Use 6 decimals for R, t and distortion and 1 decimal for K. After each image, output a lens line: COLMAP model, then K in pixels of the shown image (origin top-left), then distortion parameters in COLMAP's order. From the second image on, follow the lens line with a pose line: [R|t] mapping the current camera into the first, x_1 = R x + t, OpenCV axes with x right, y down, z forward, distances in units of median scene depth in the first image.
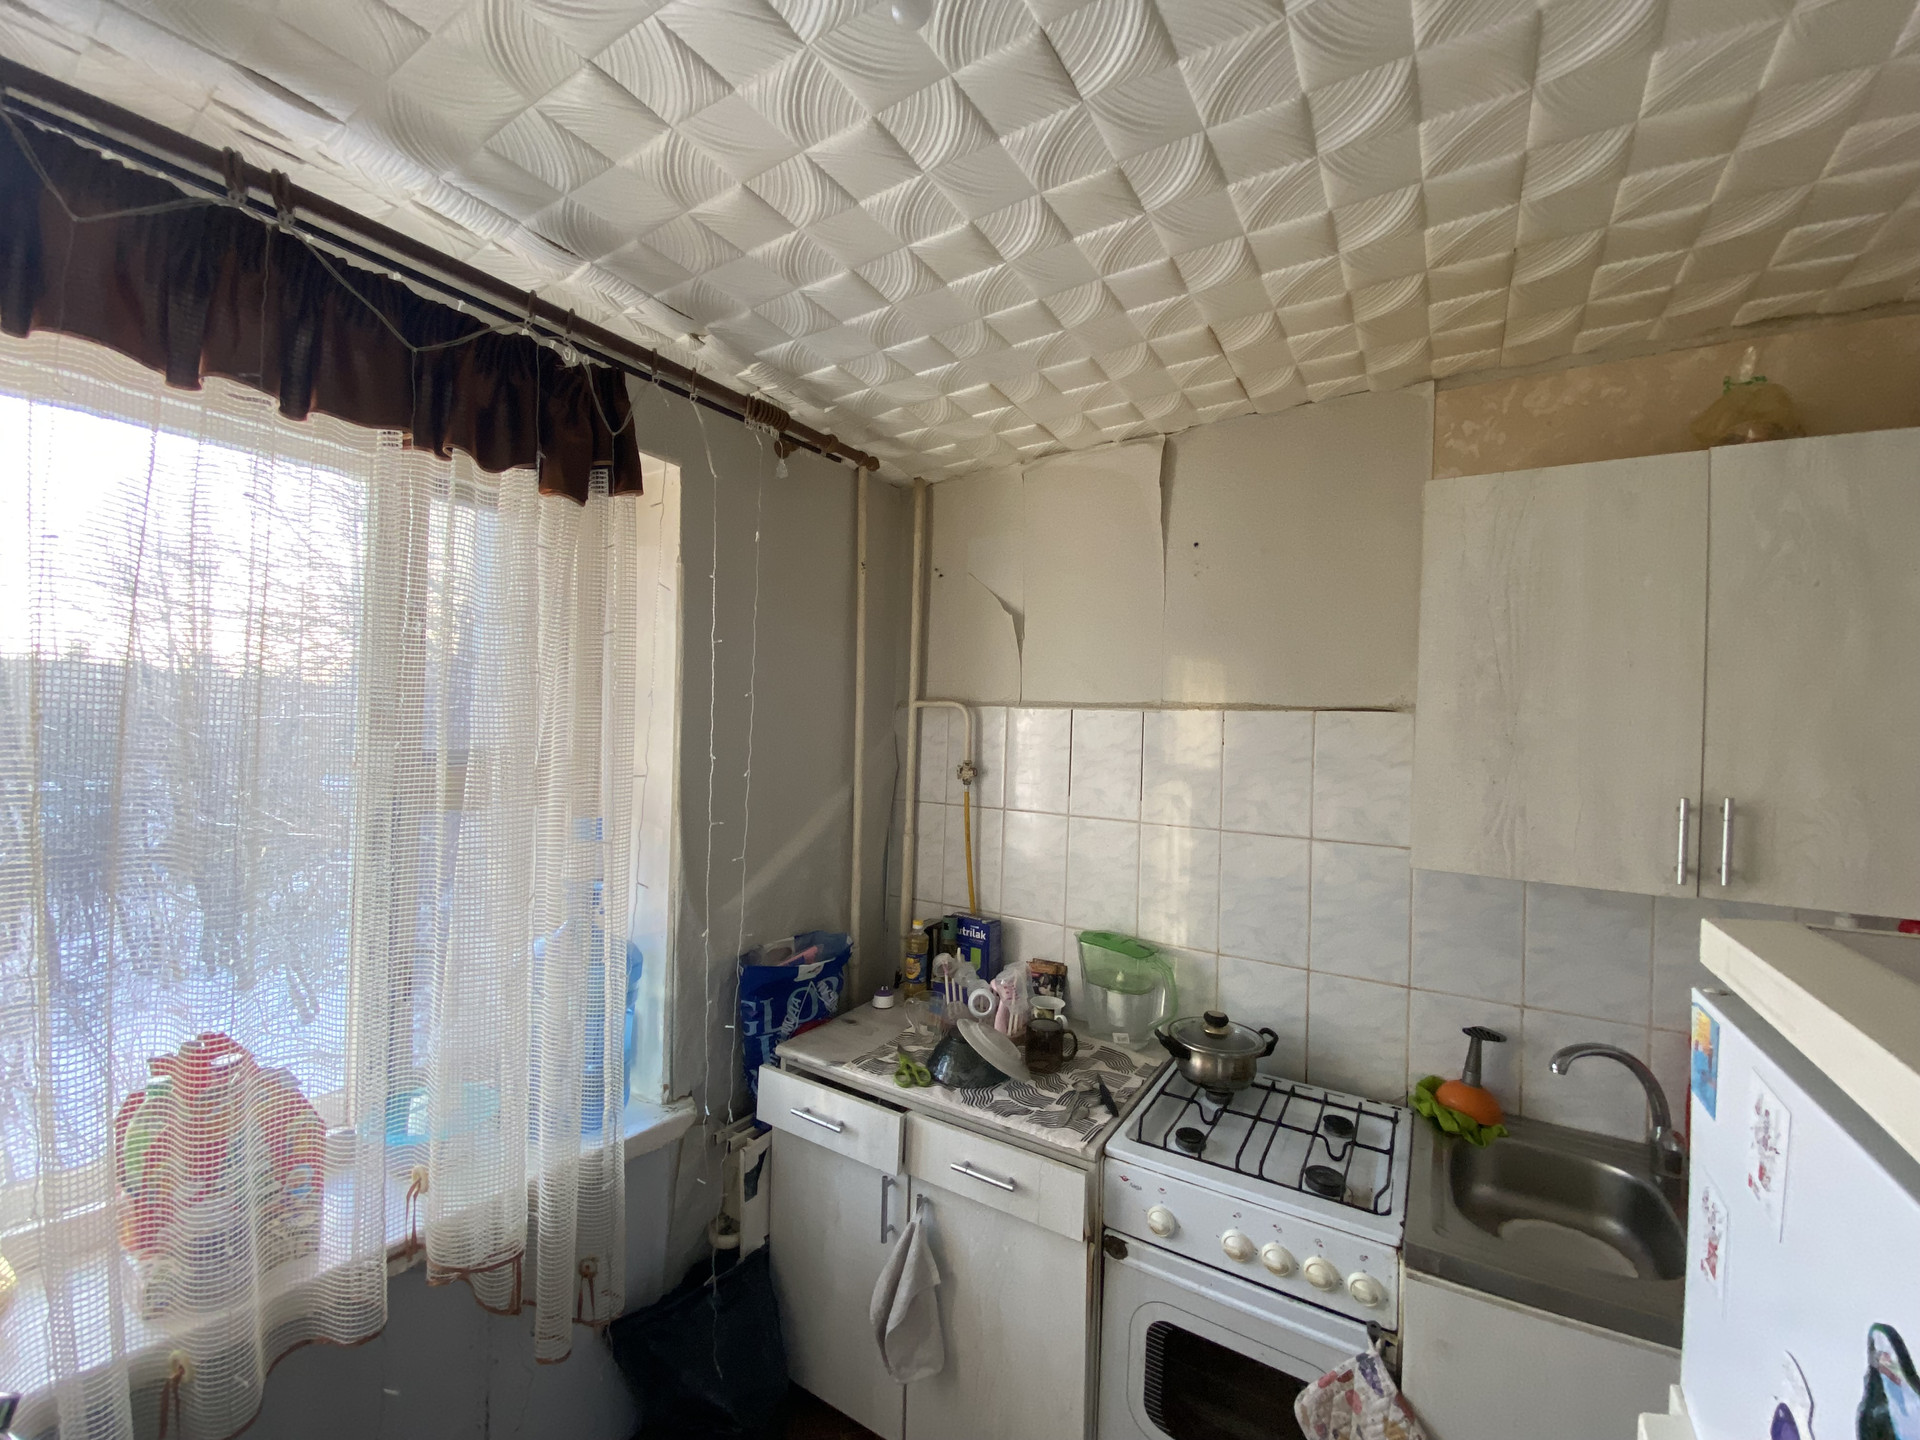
lens RADIAL K [[781.9, 0, 964.3], [0, 781.9, 717.0], [0, 0, 1]] dist [0.015887, -0.018761]
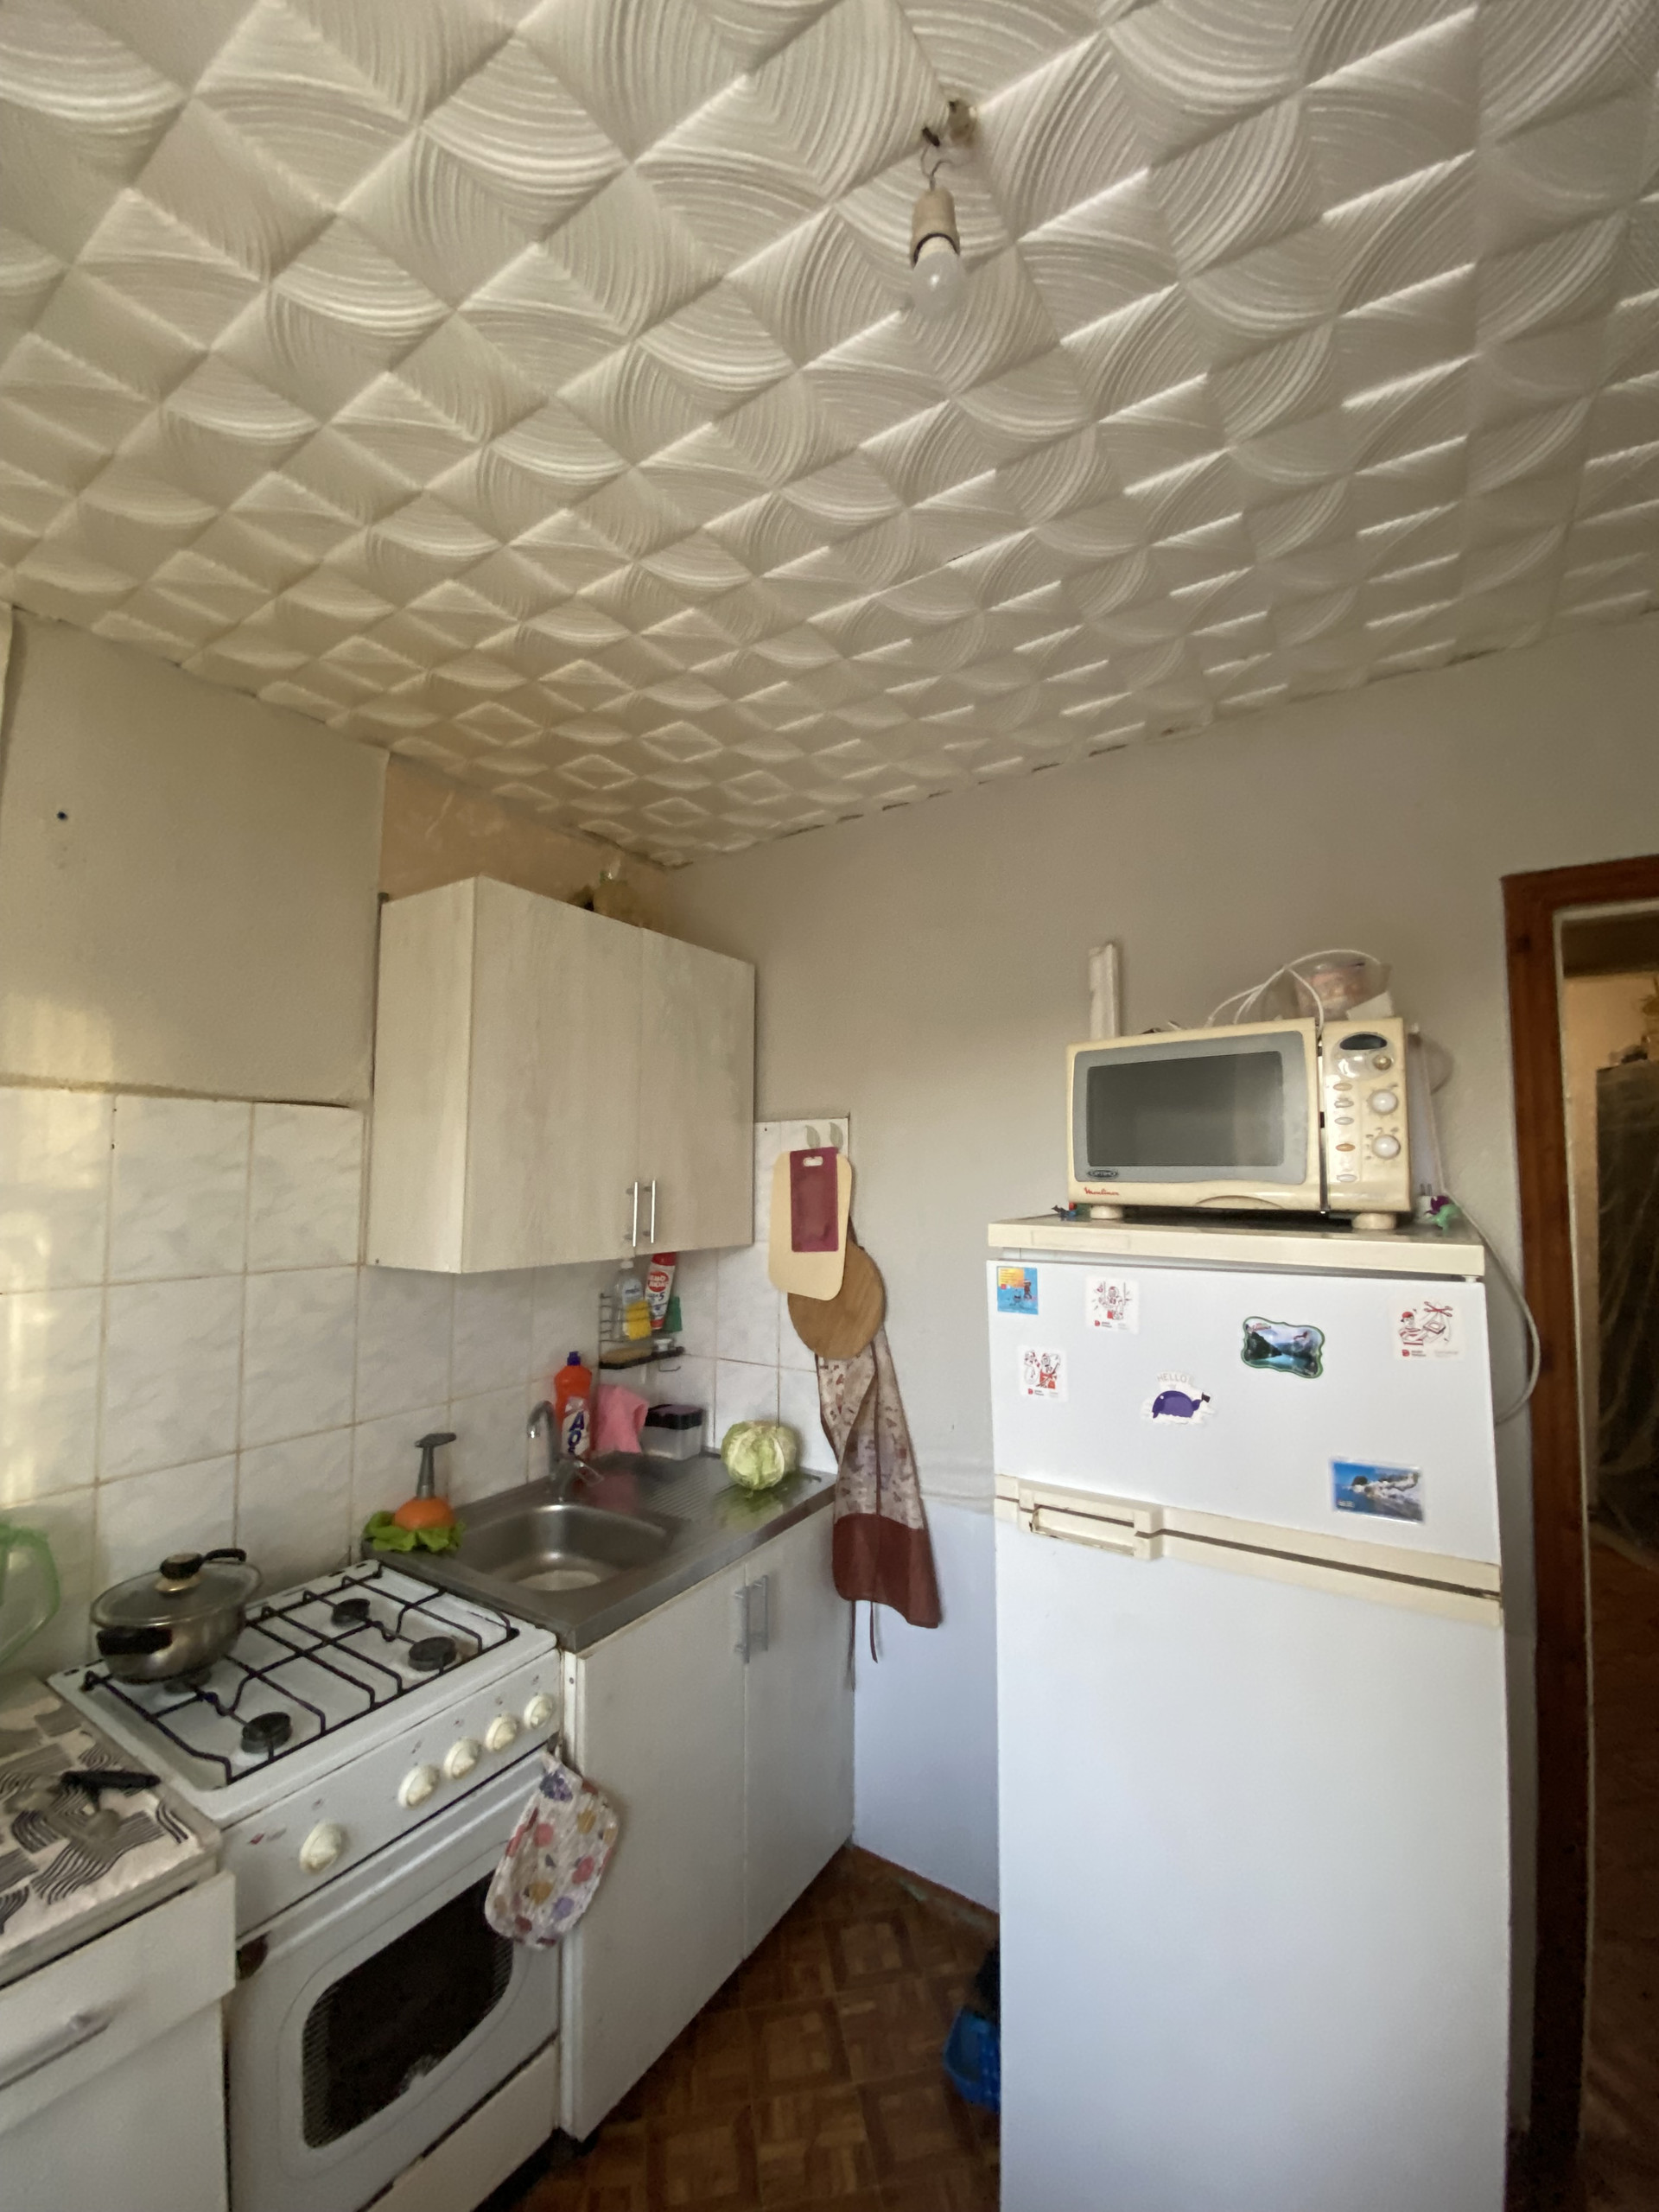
lens RADIAL K [[900.9, 0, 835.7], [0, 900.9, 1103.1], [0, 0, 1]] dist [0.015887, -0.018761]
pose [[0.013341, 0.045984, 0.998853, -0.481902], [-0.017325, 0.998803, -0.045750, 0.026982], [-0.999761, -0.016695, 0.014122, 0.494558]]
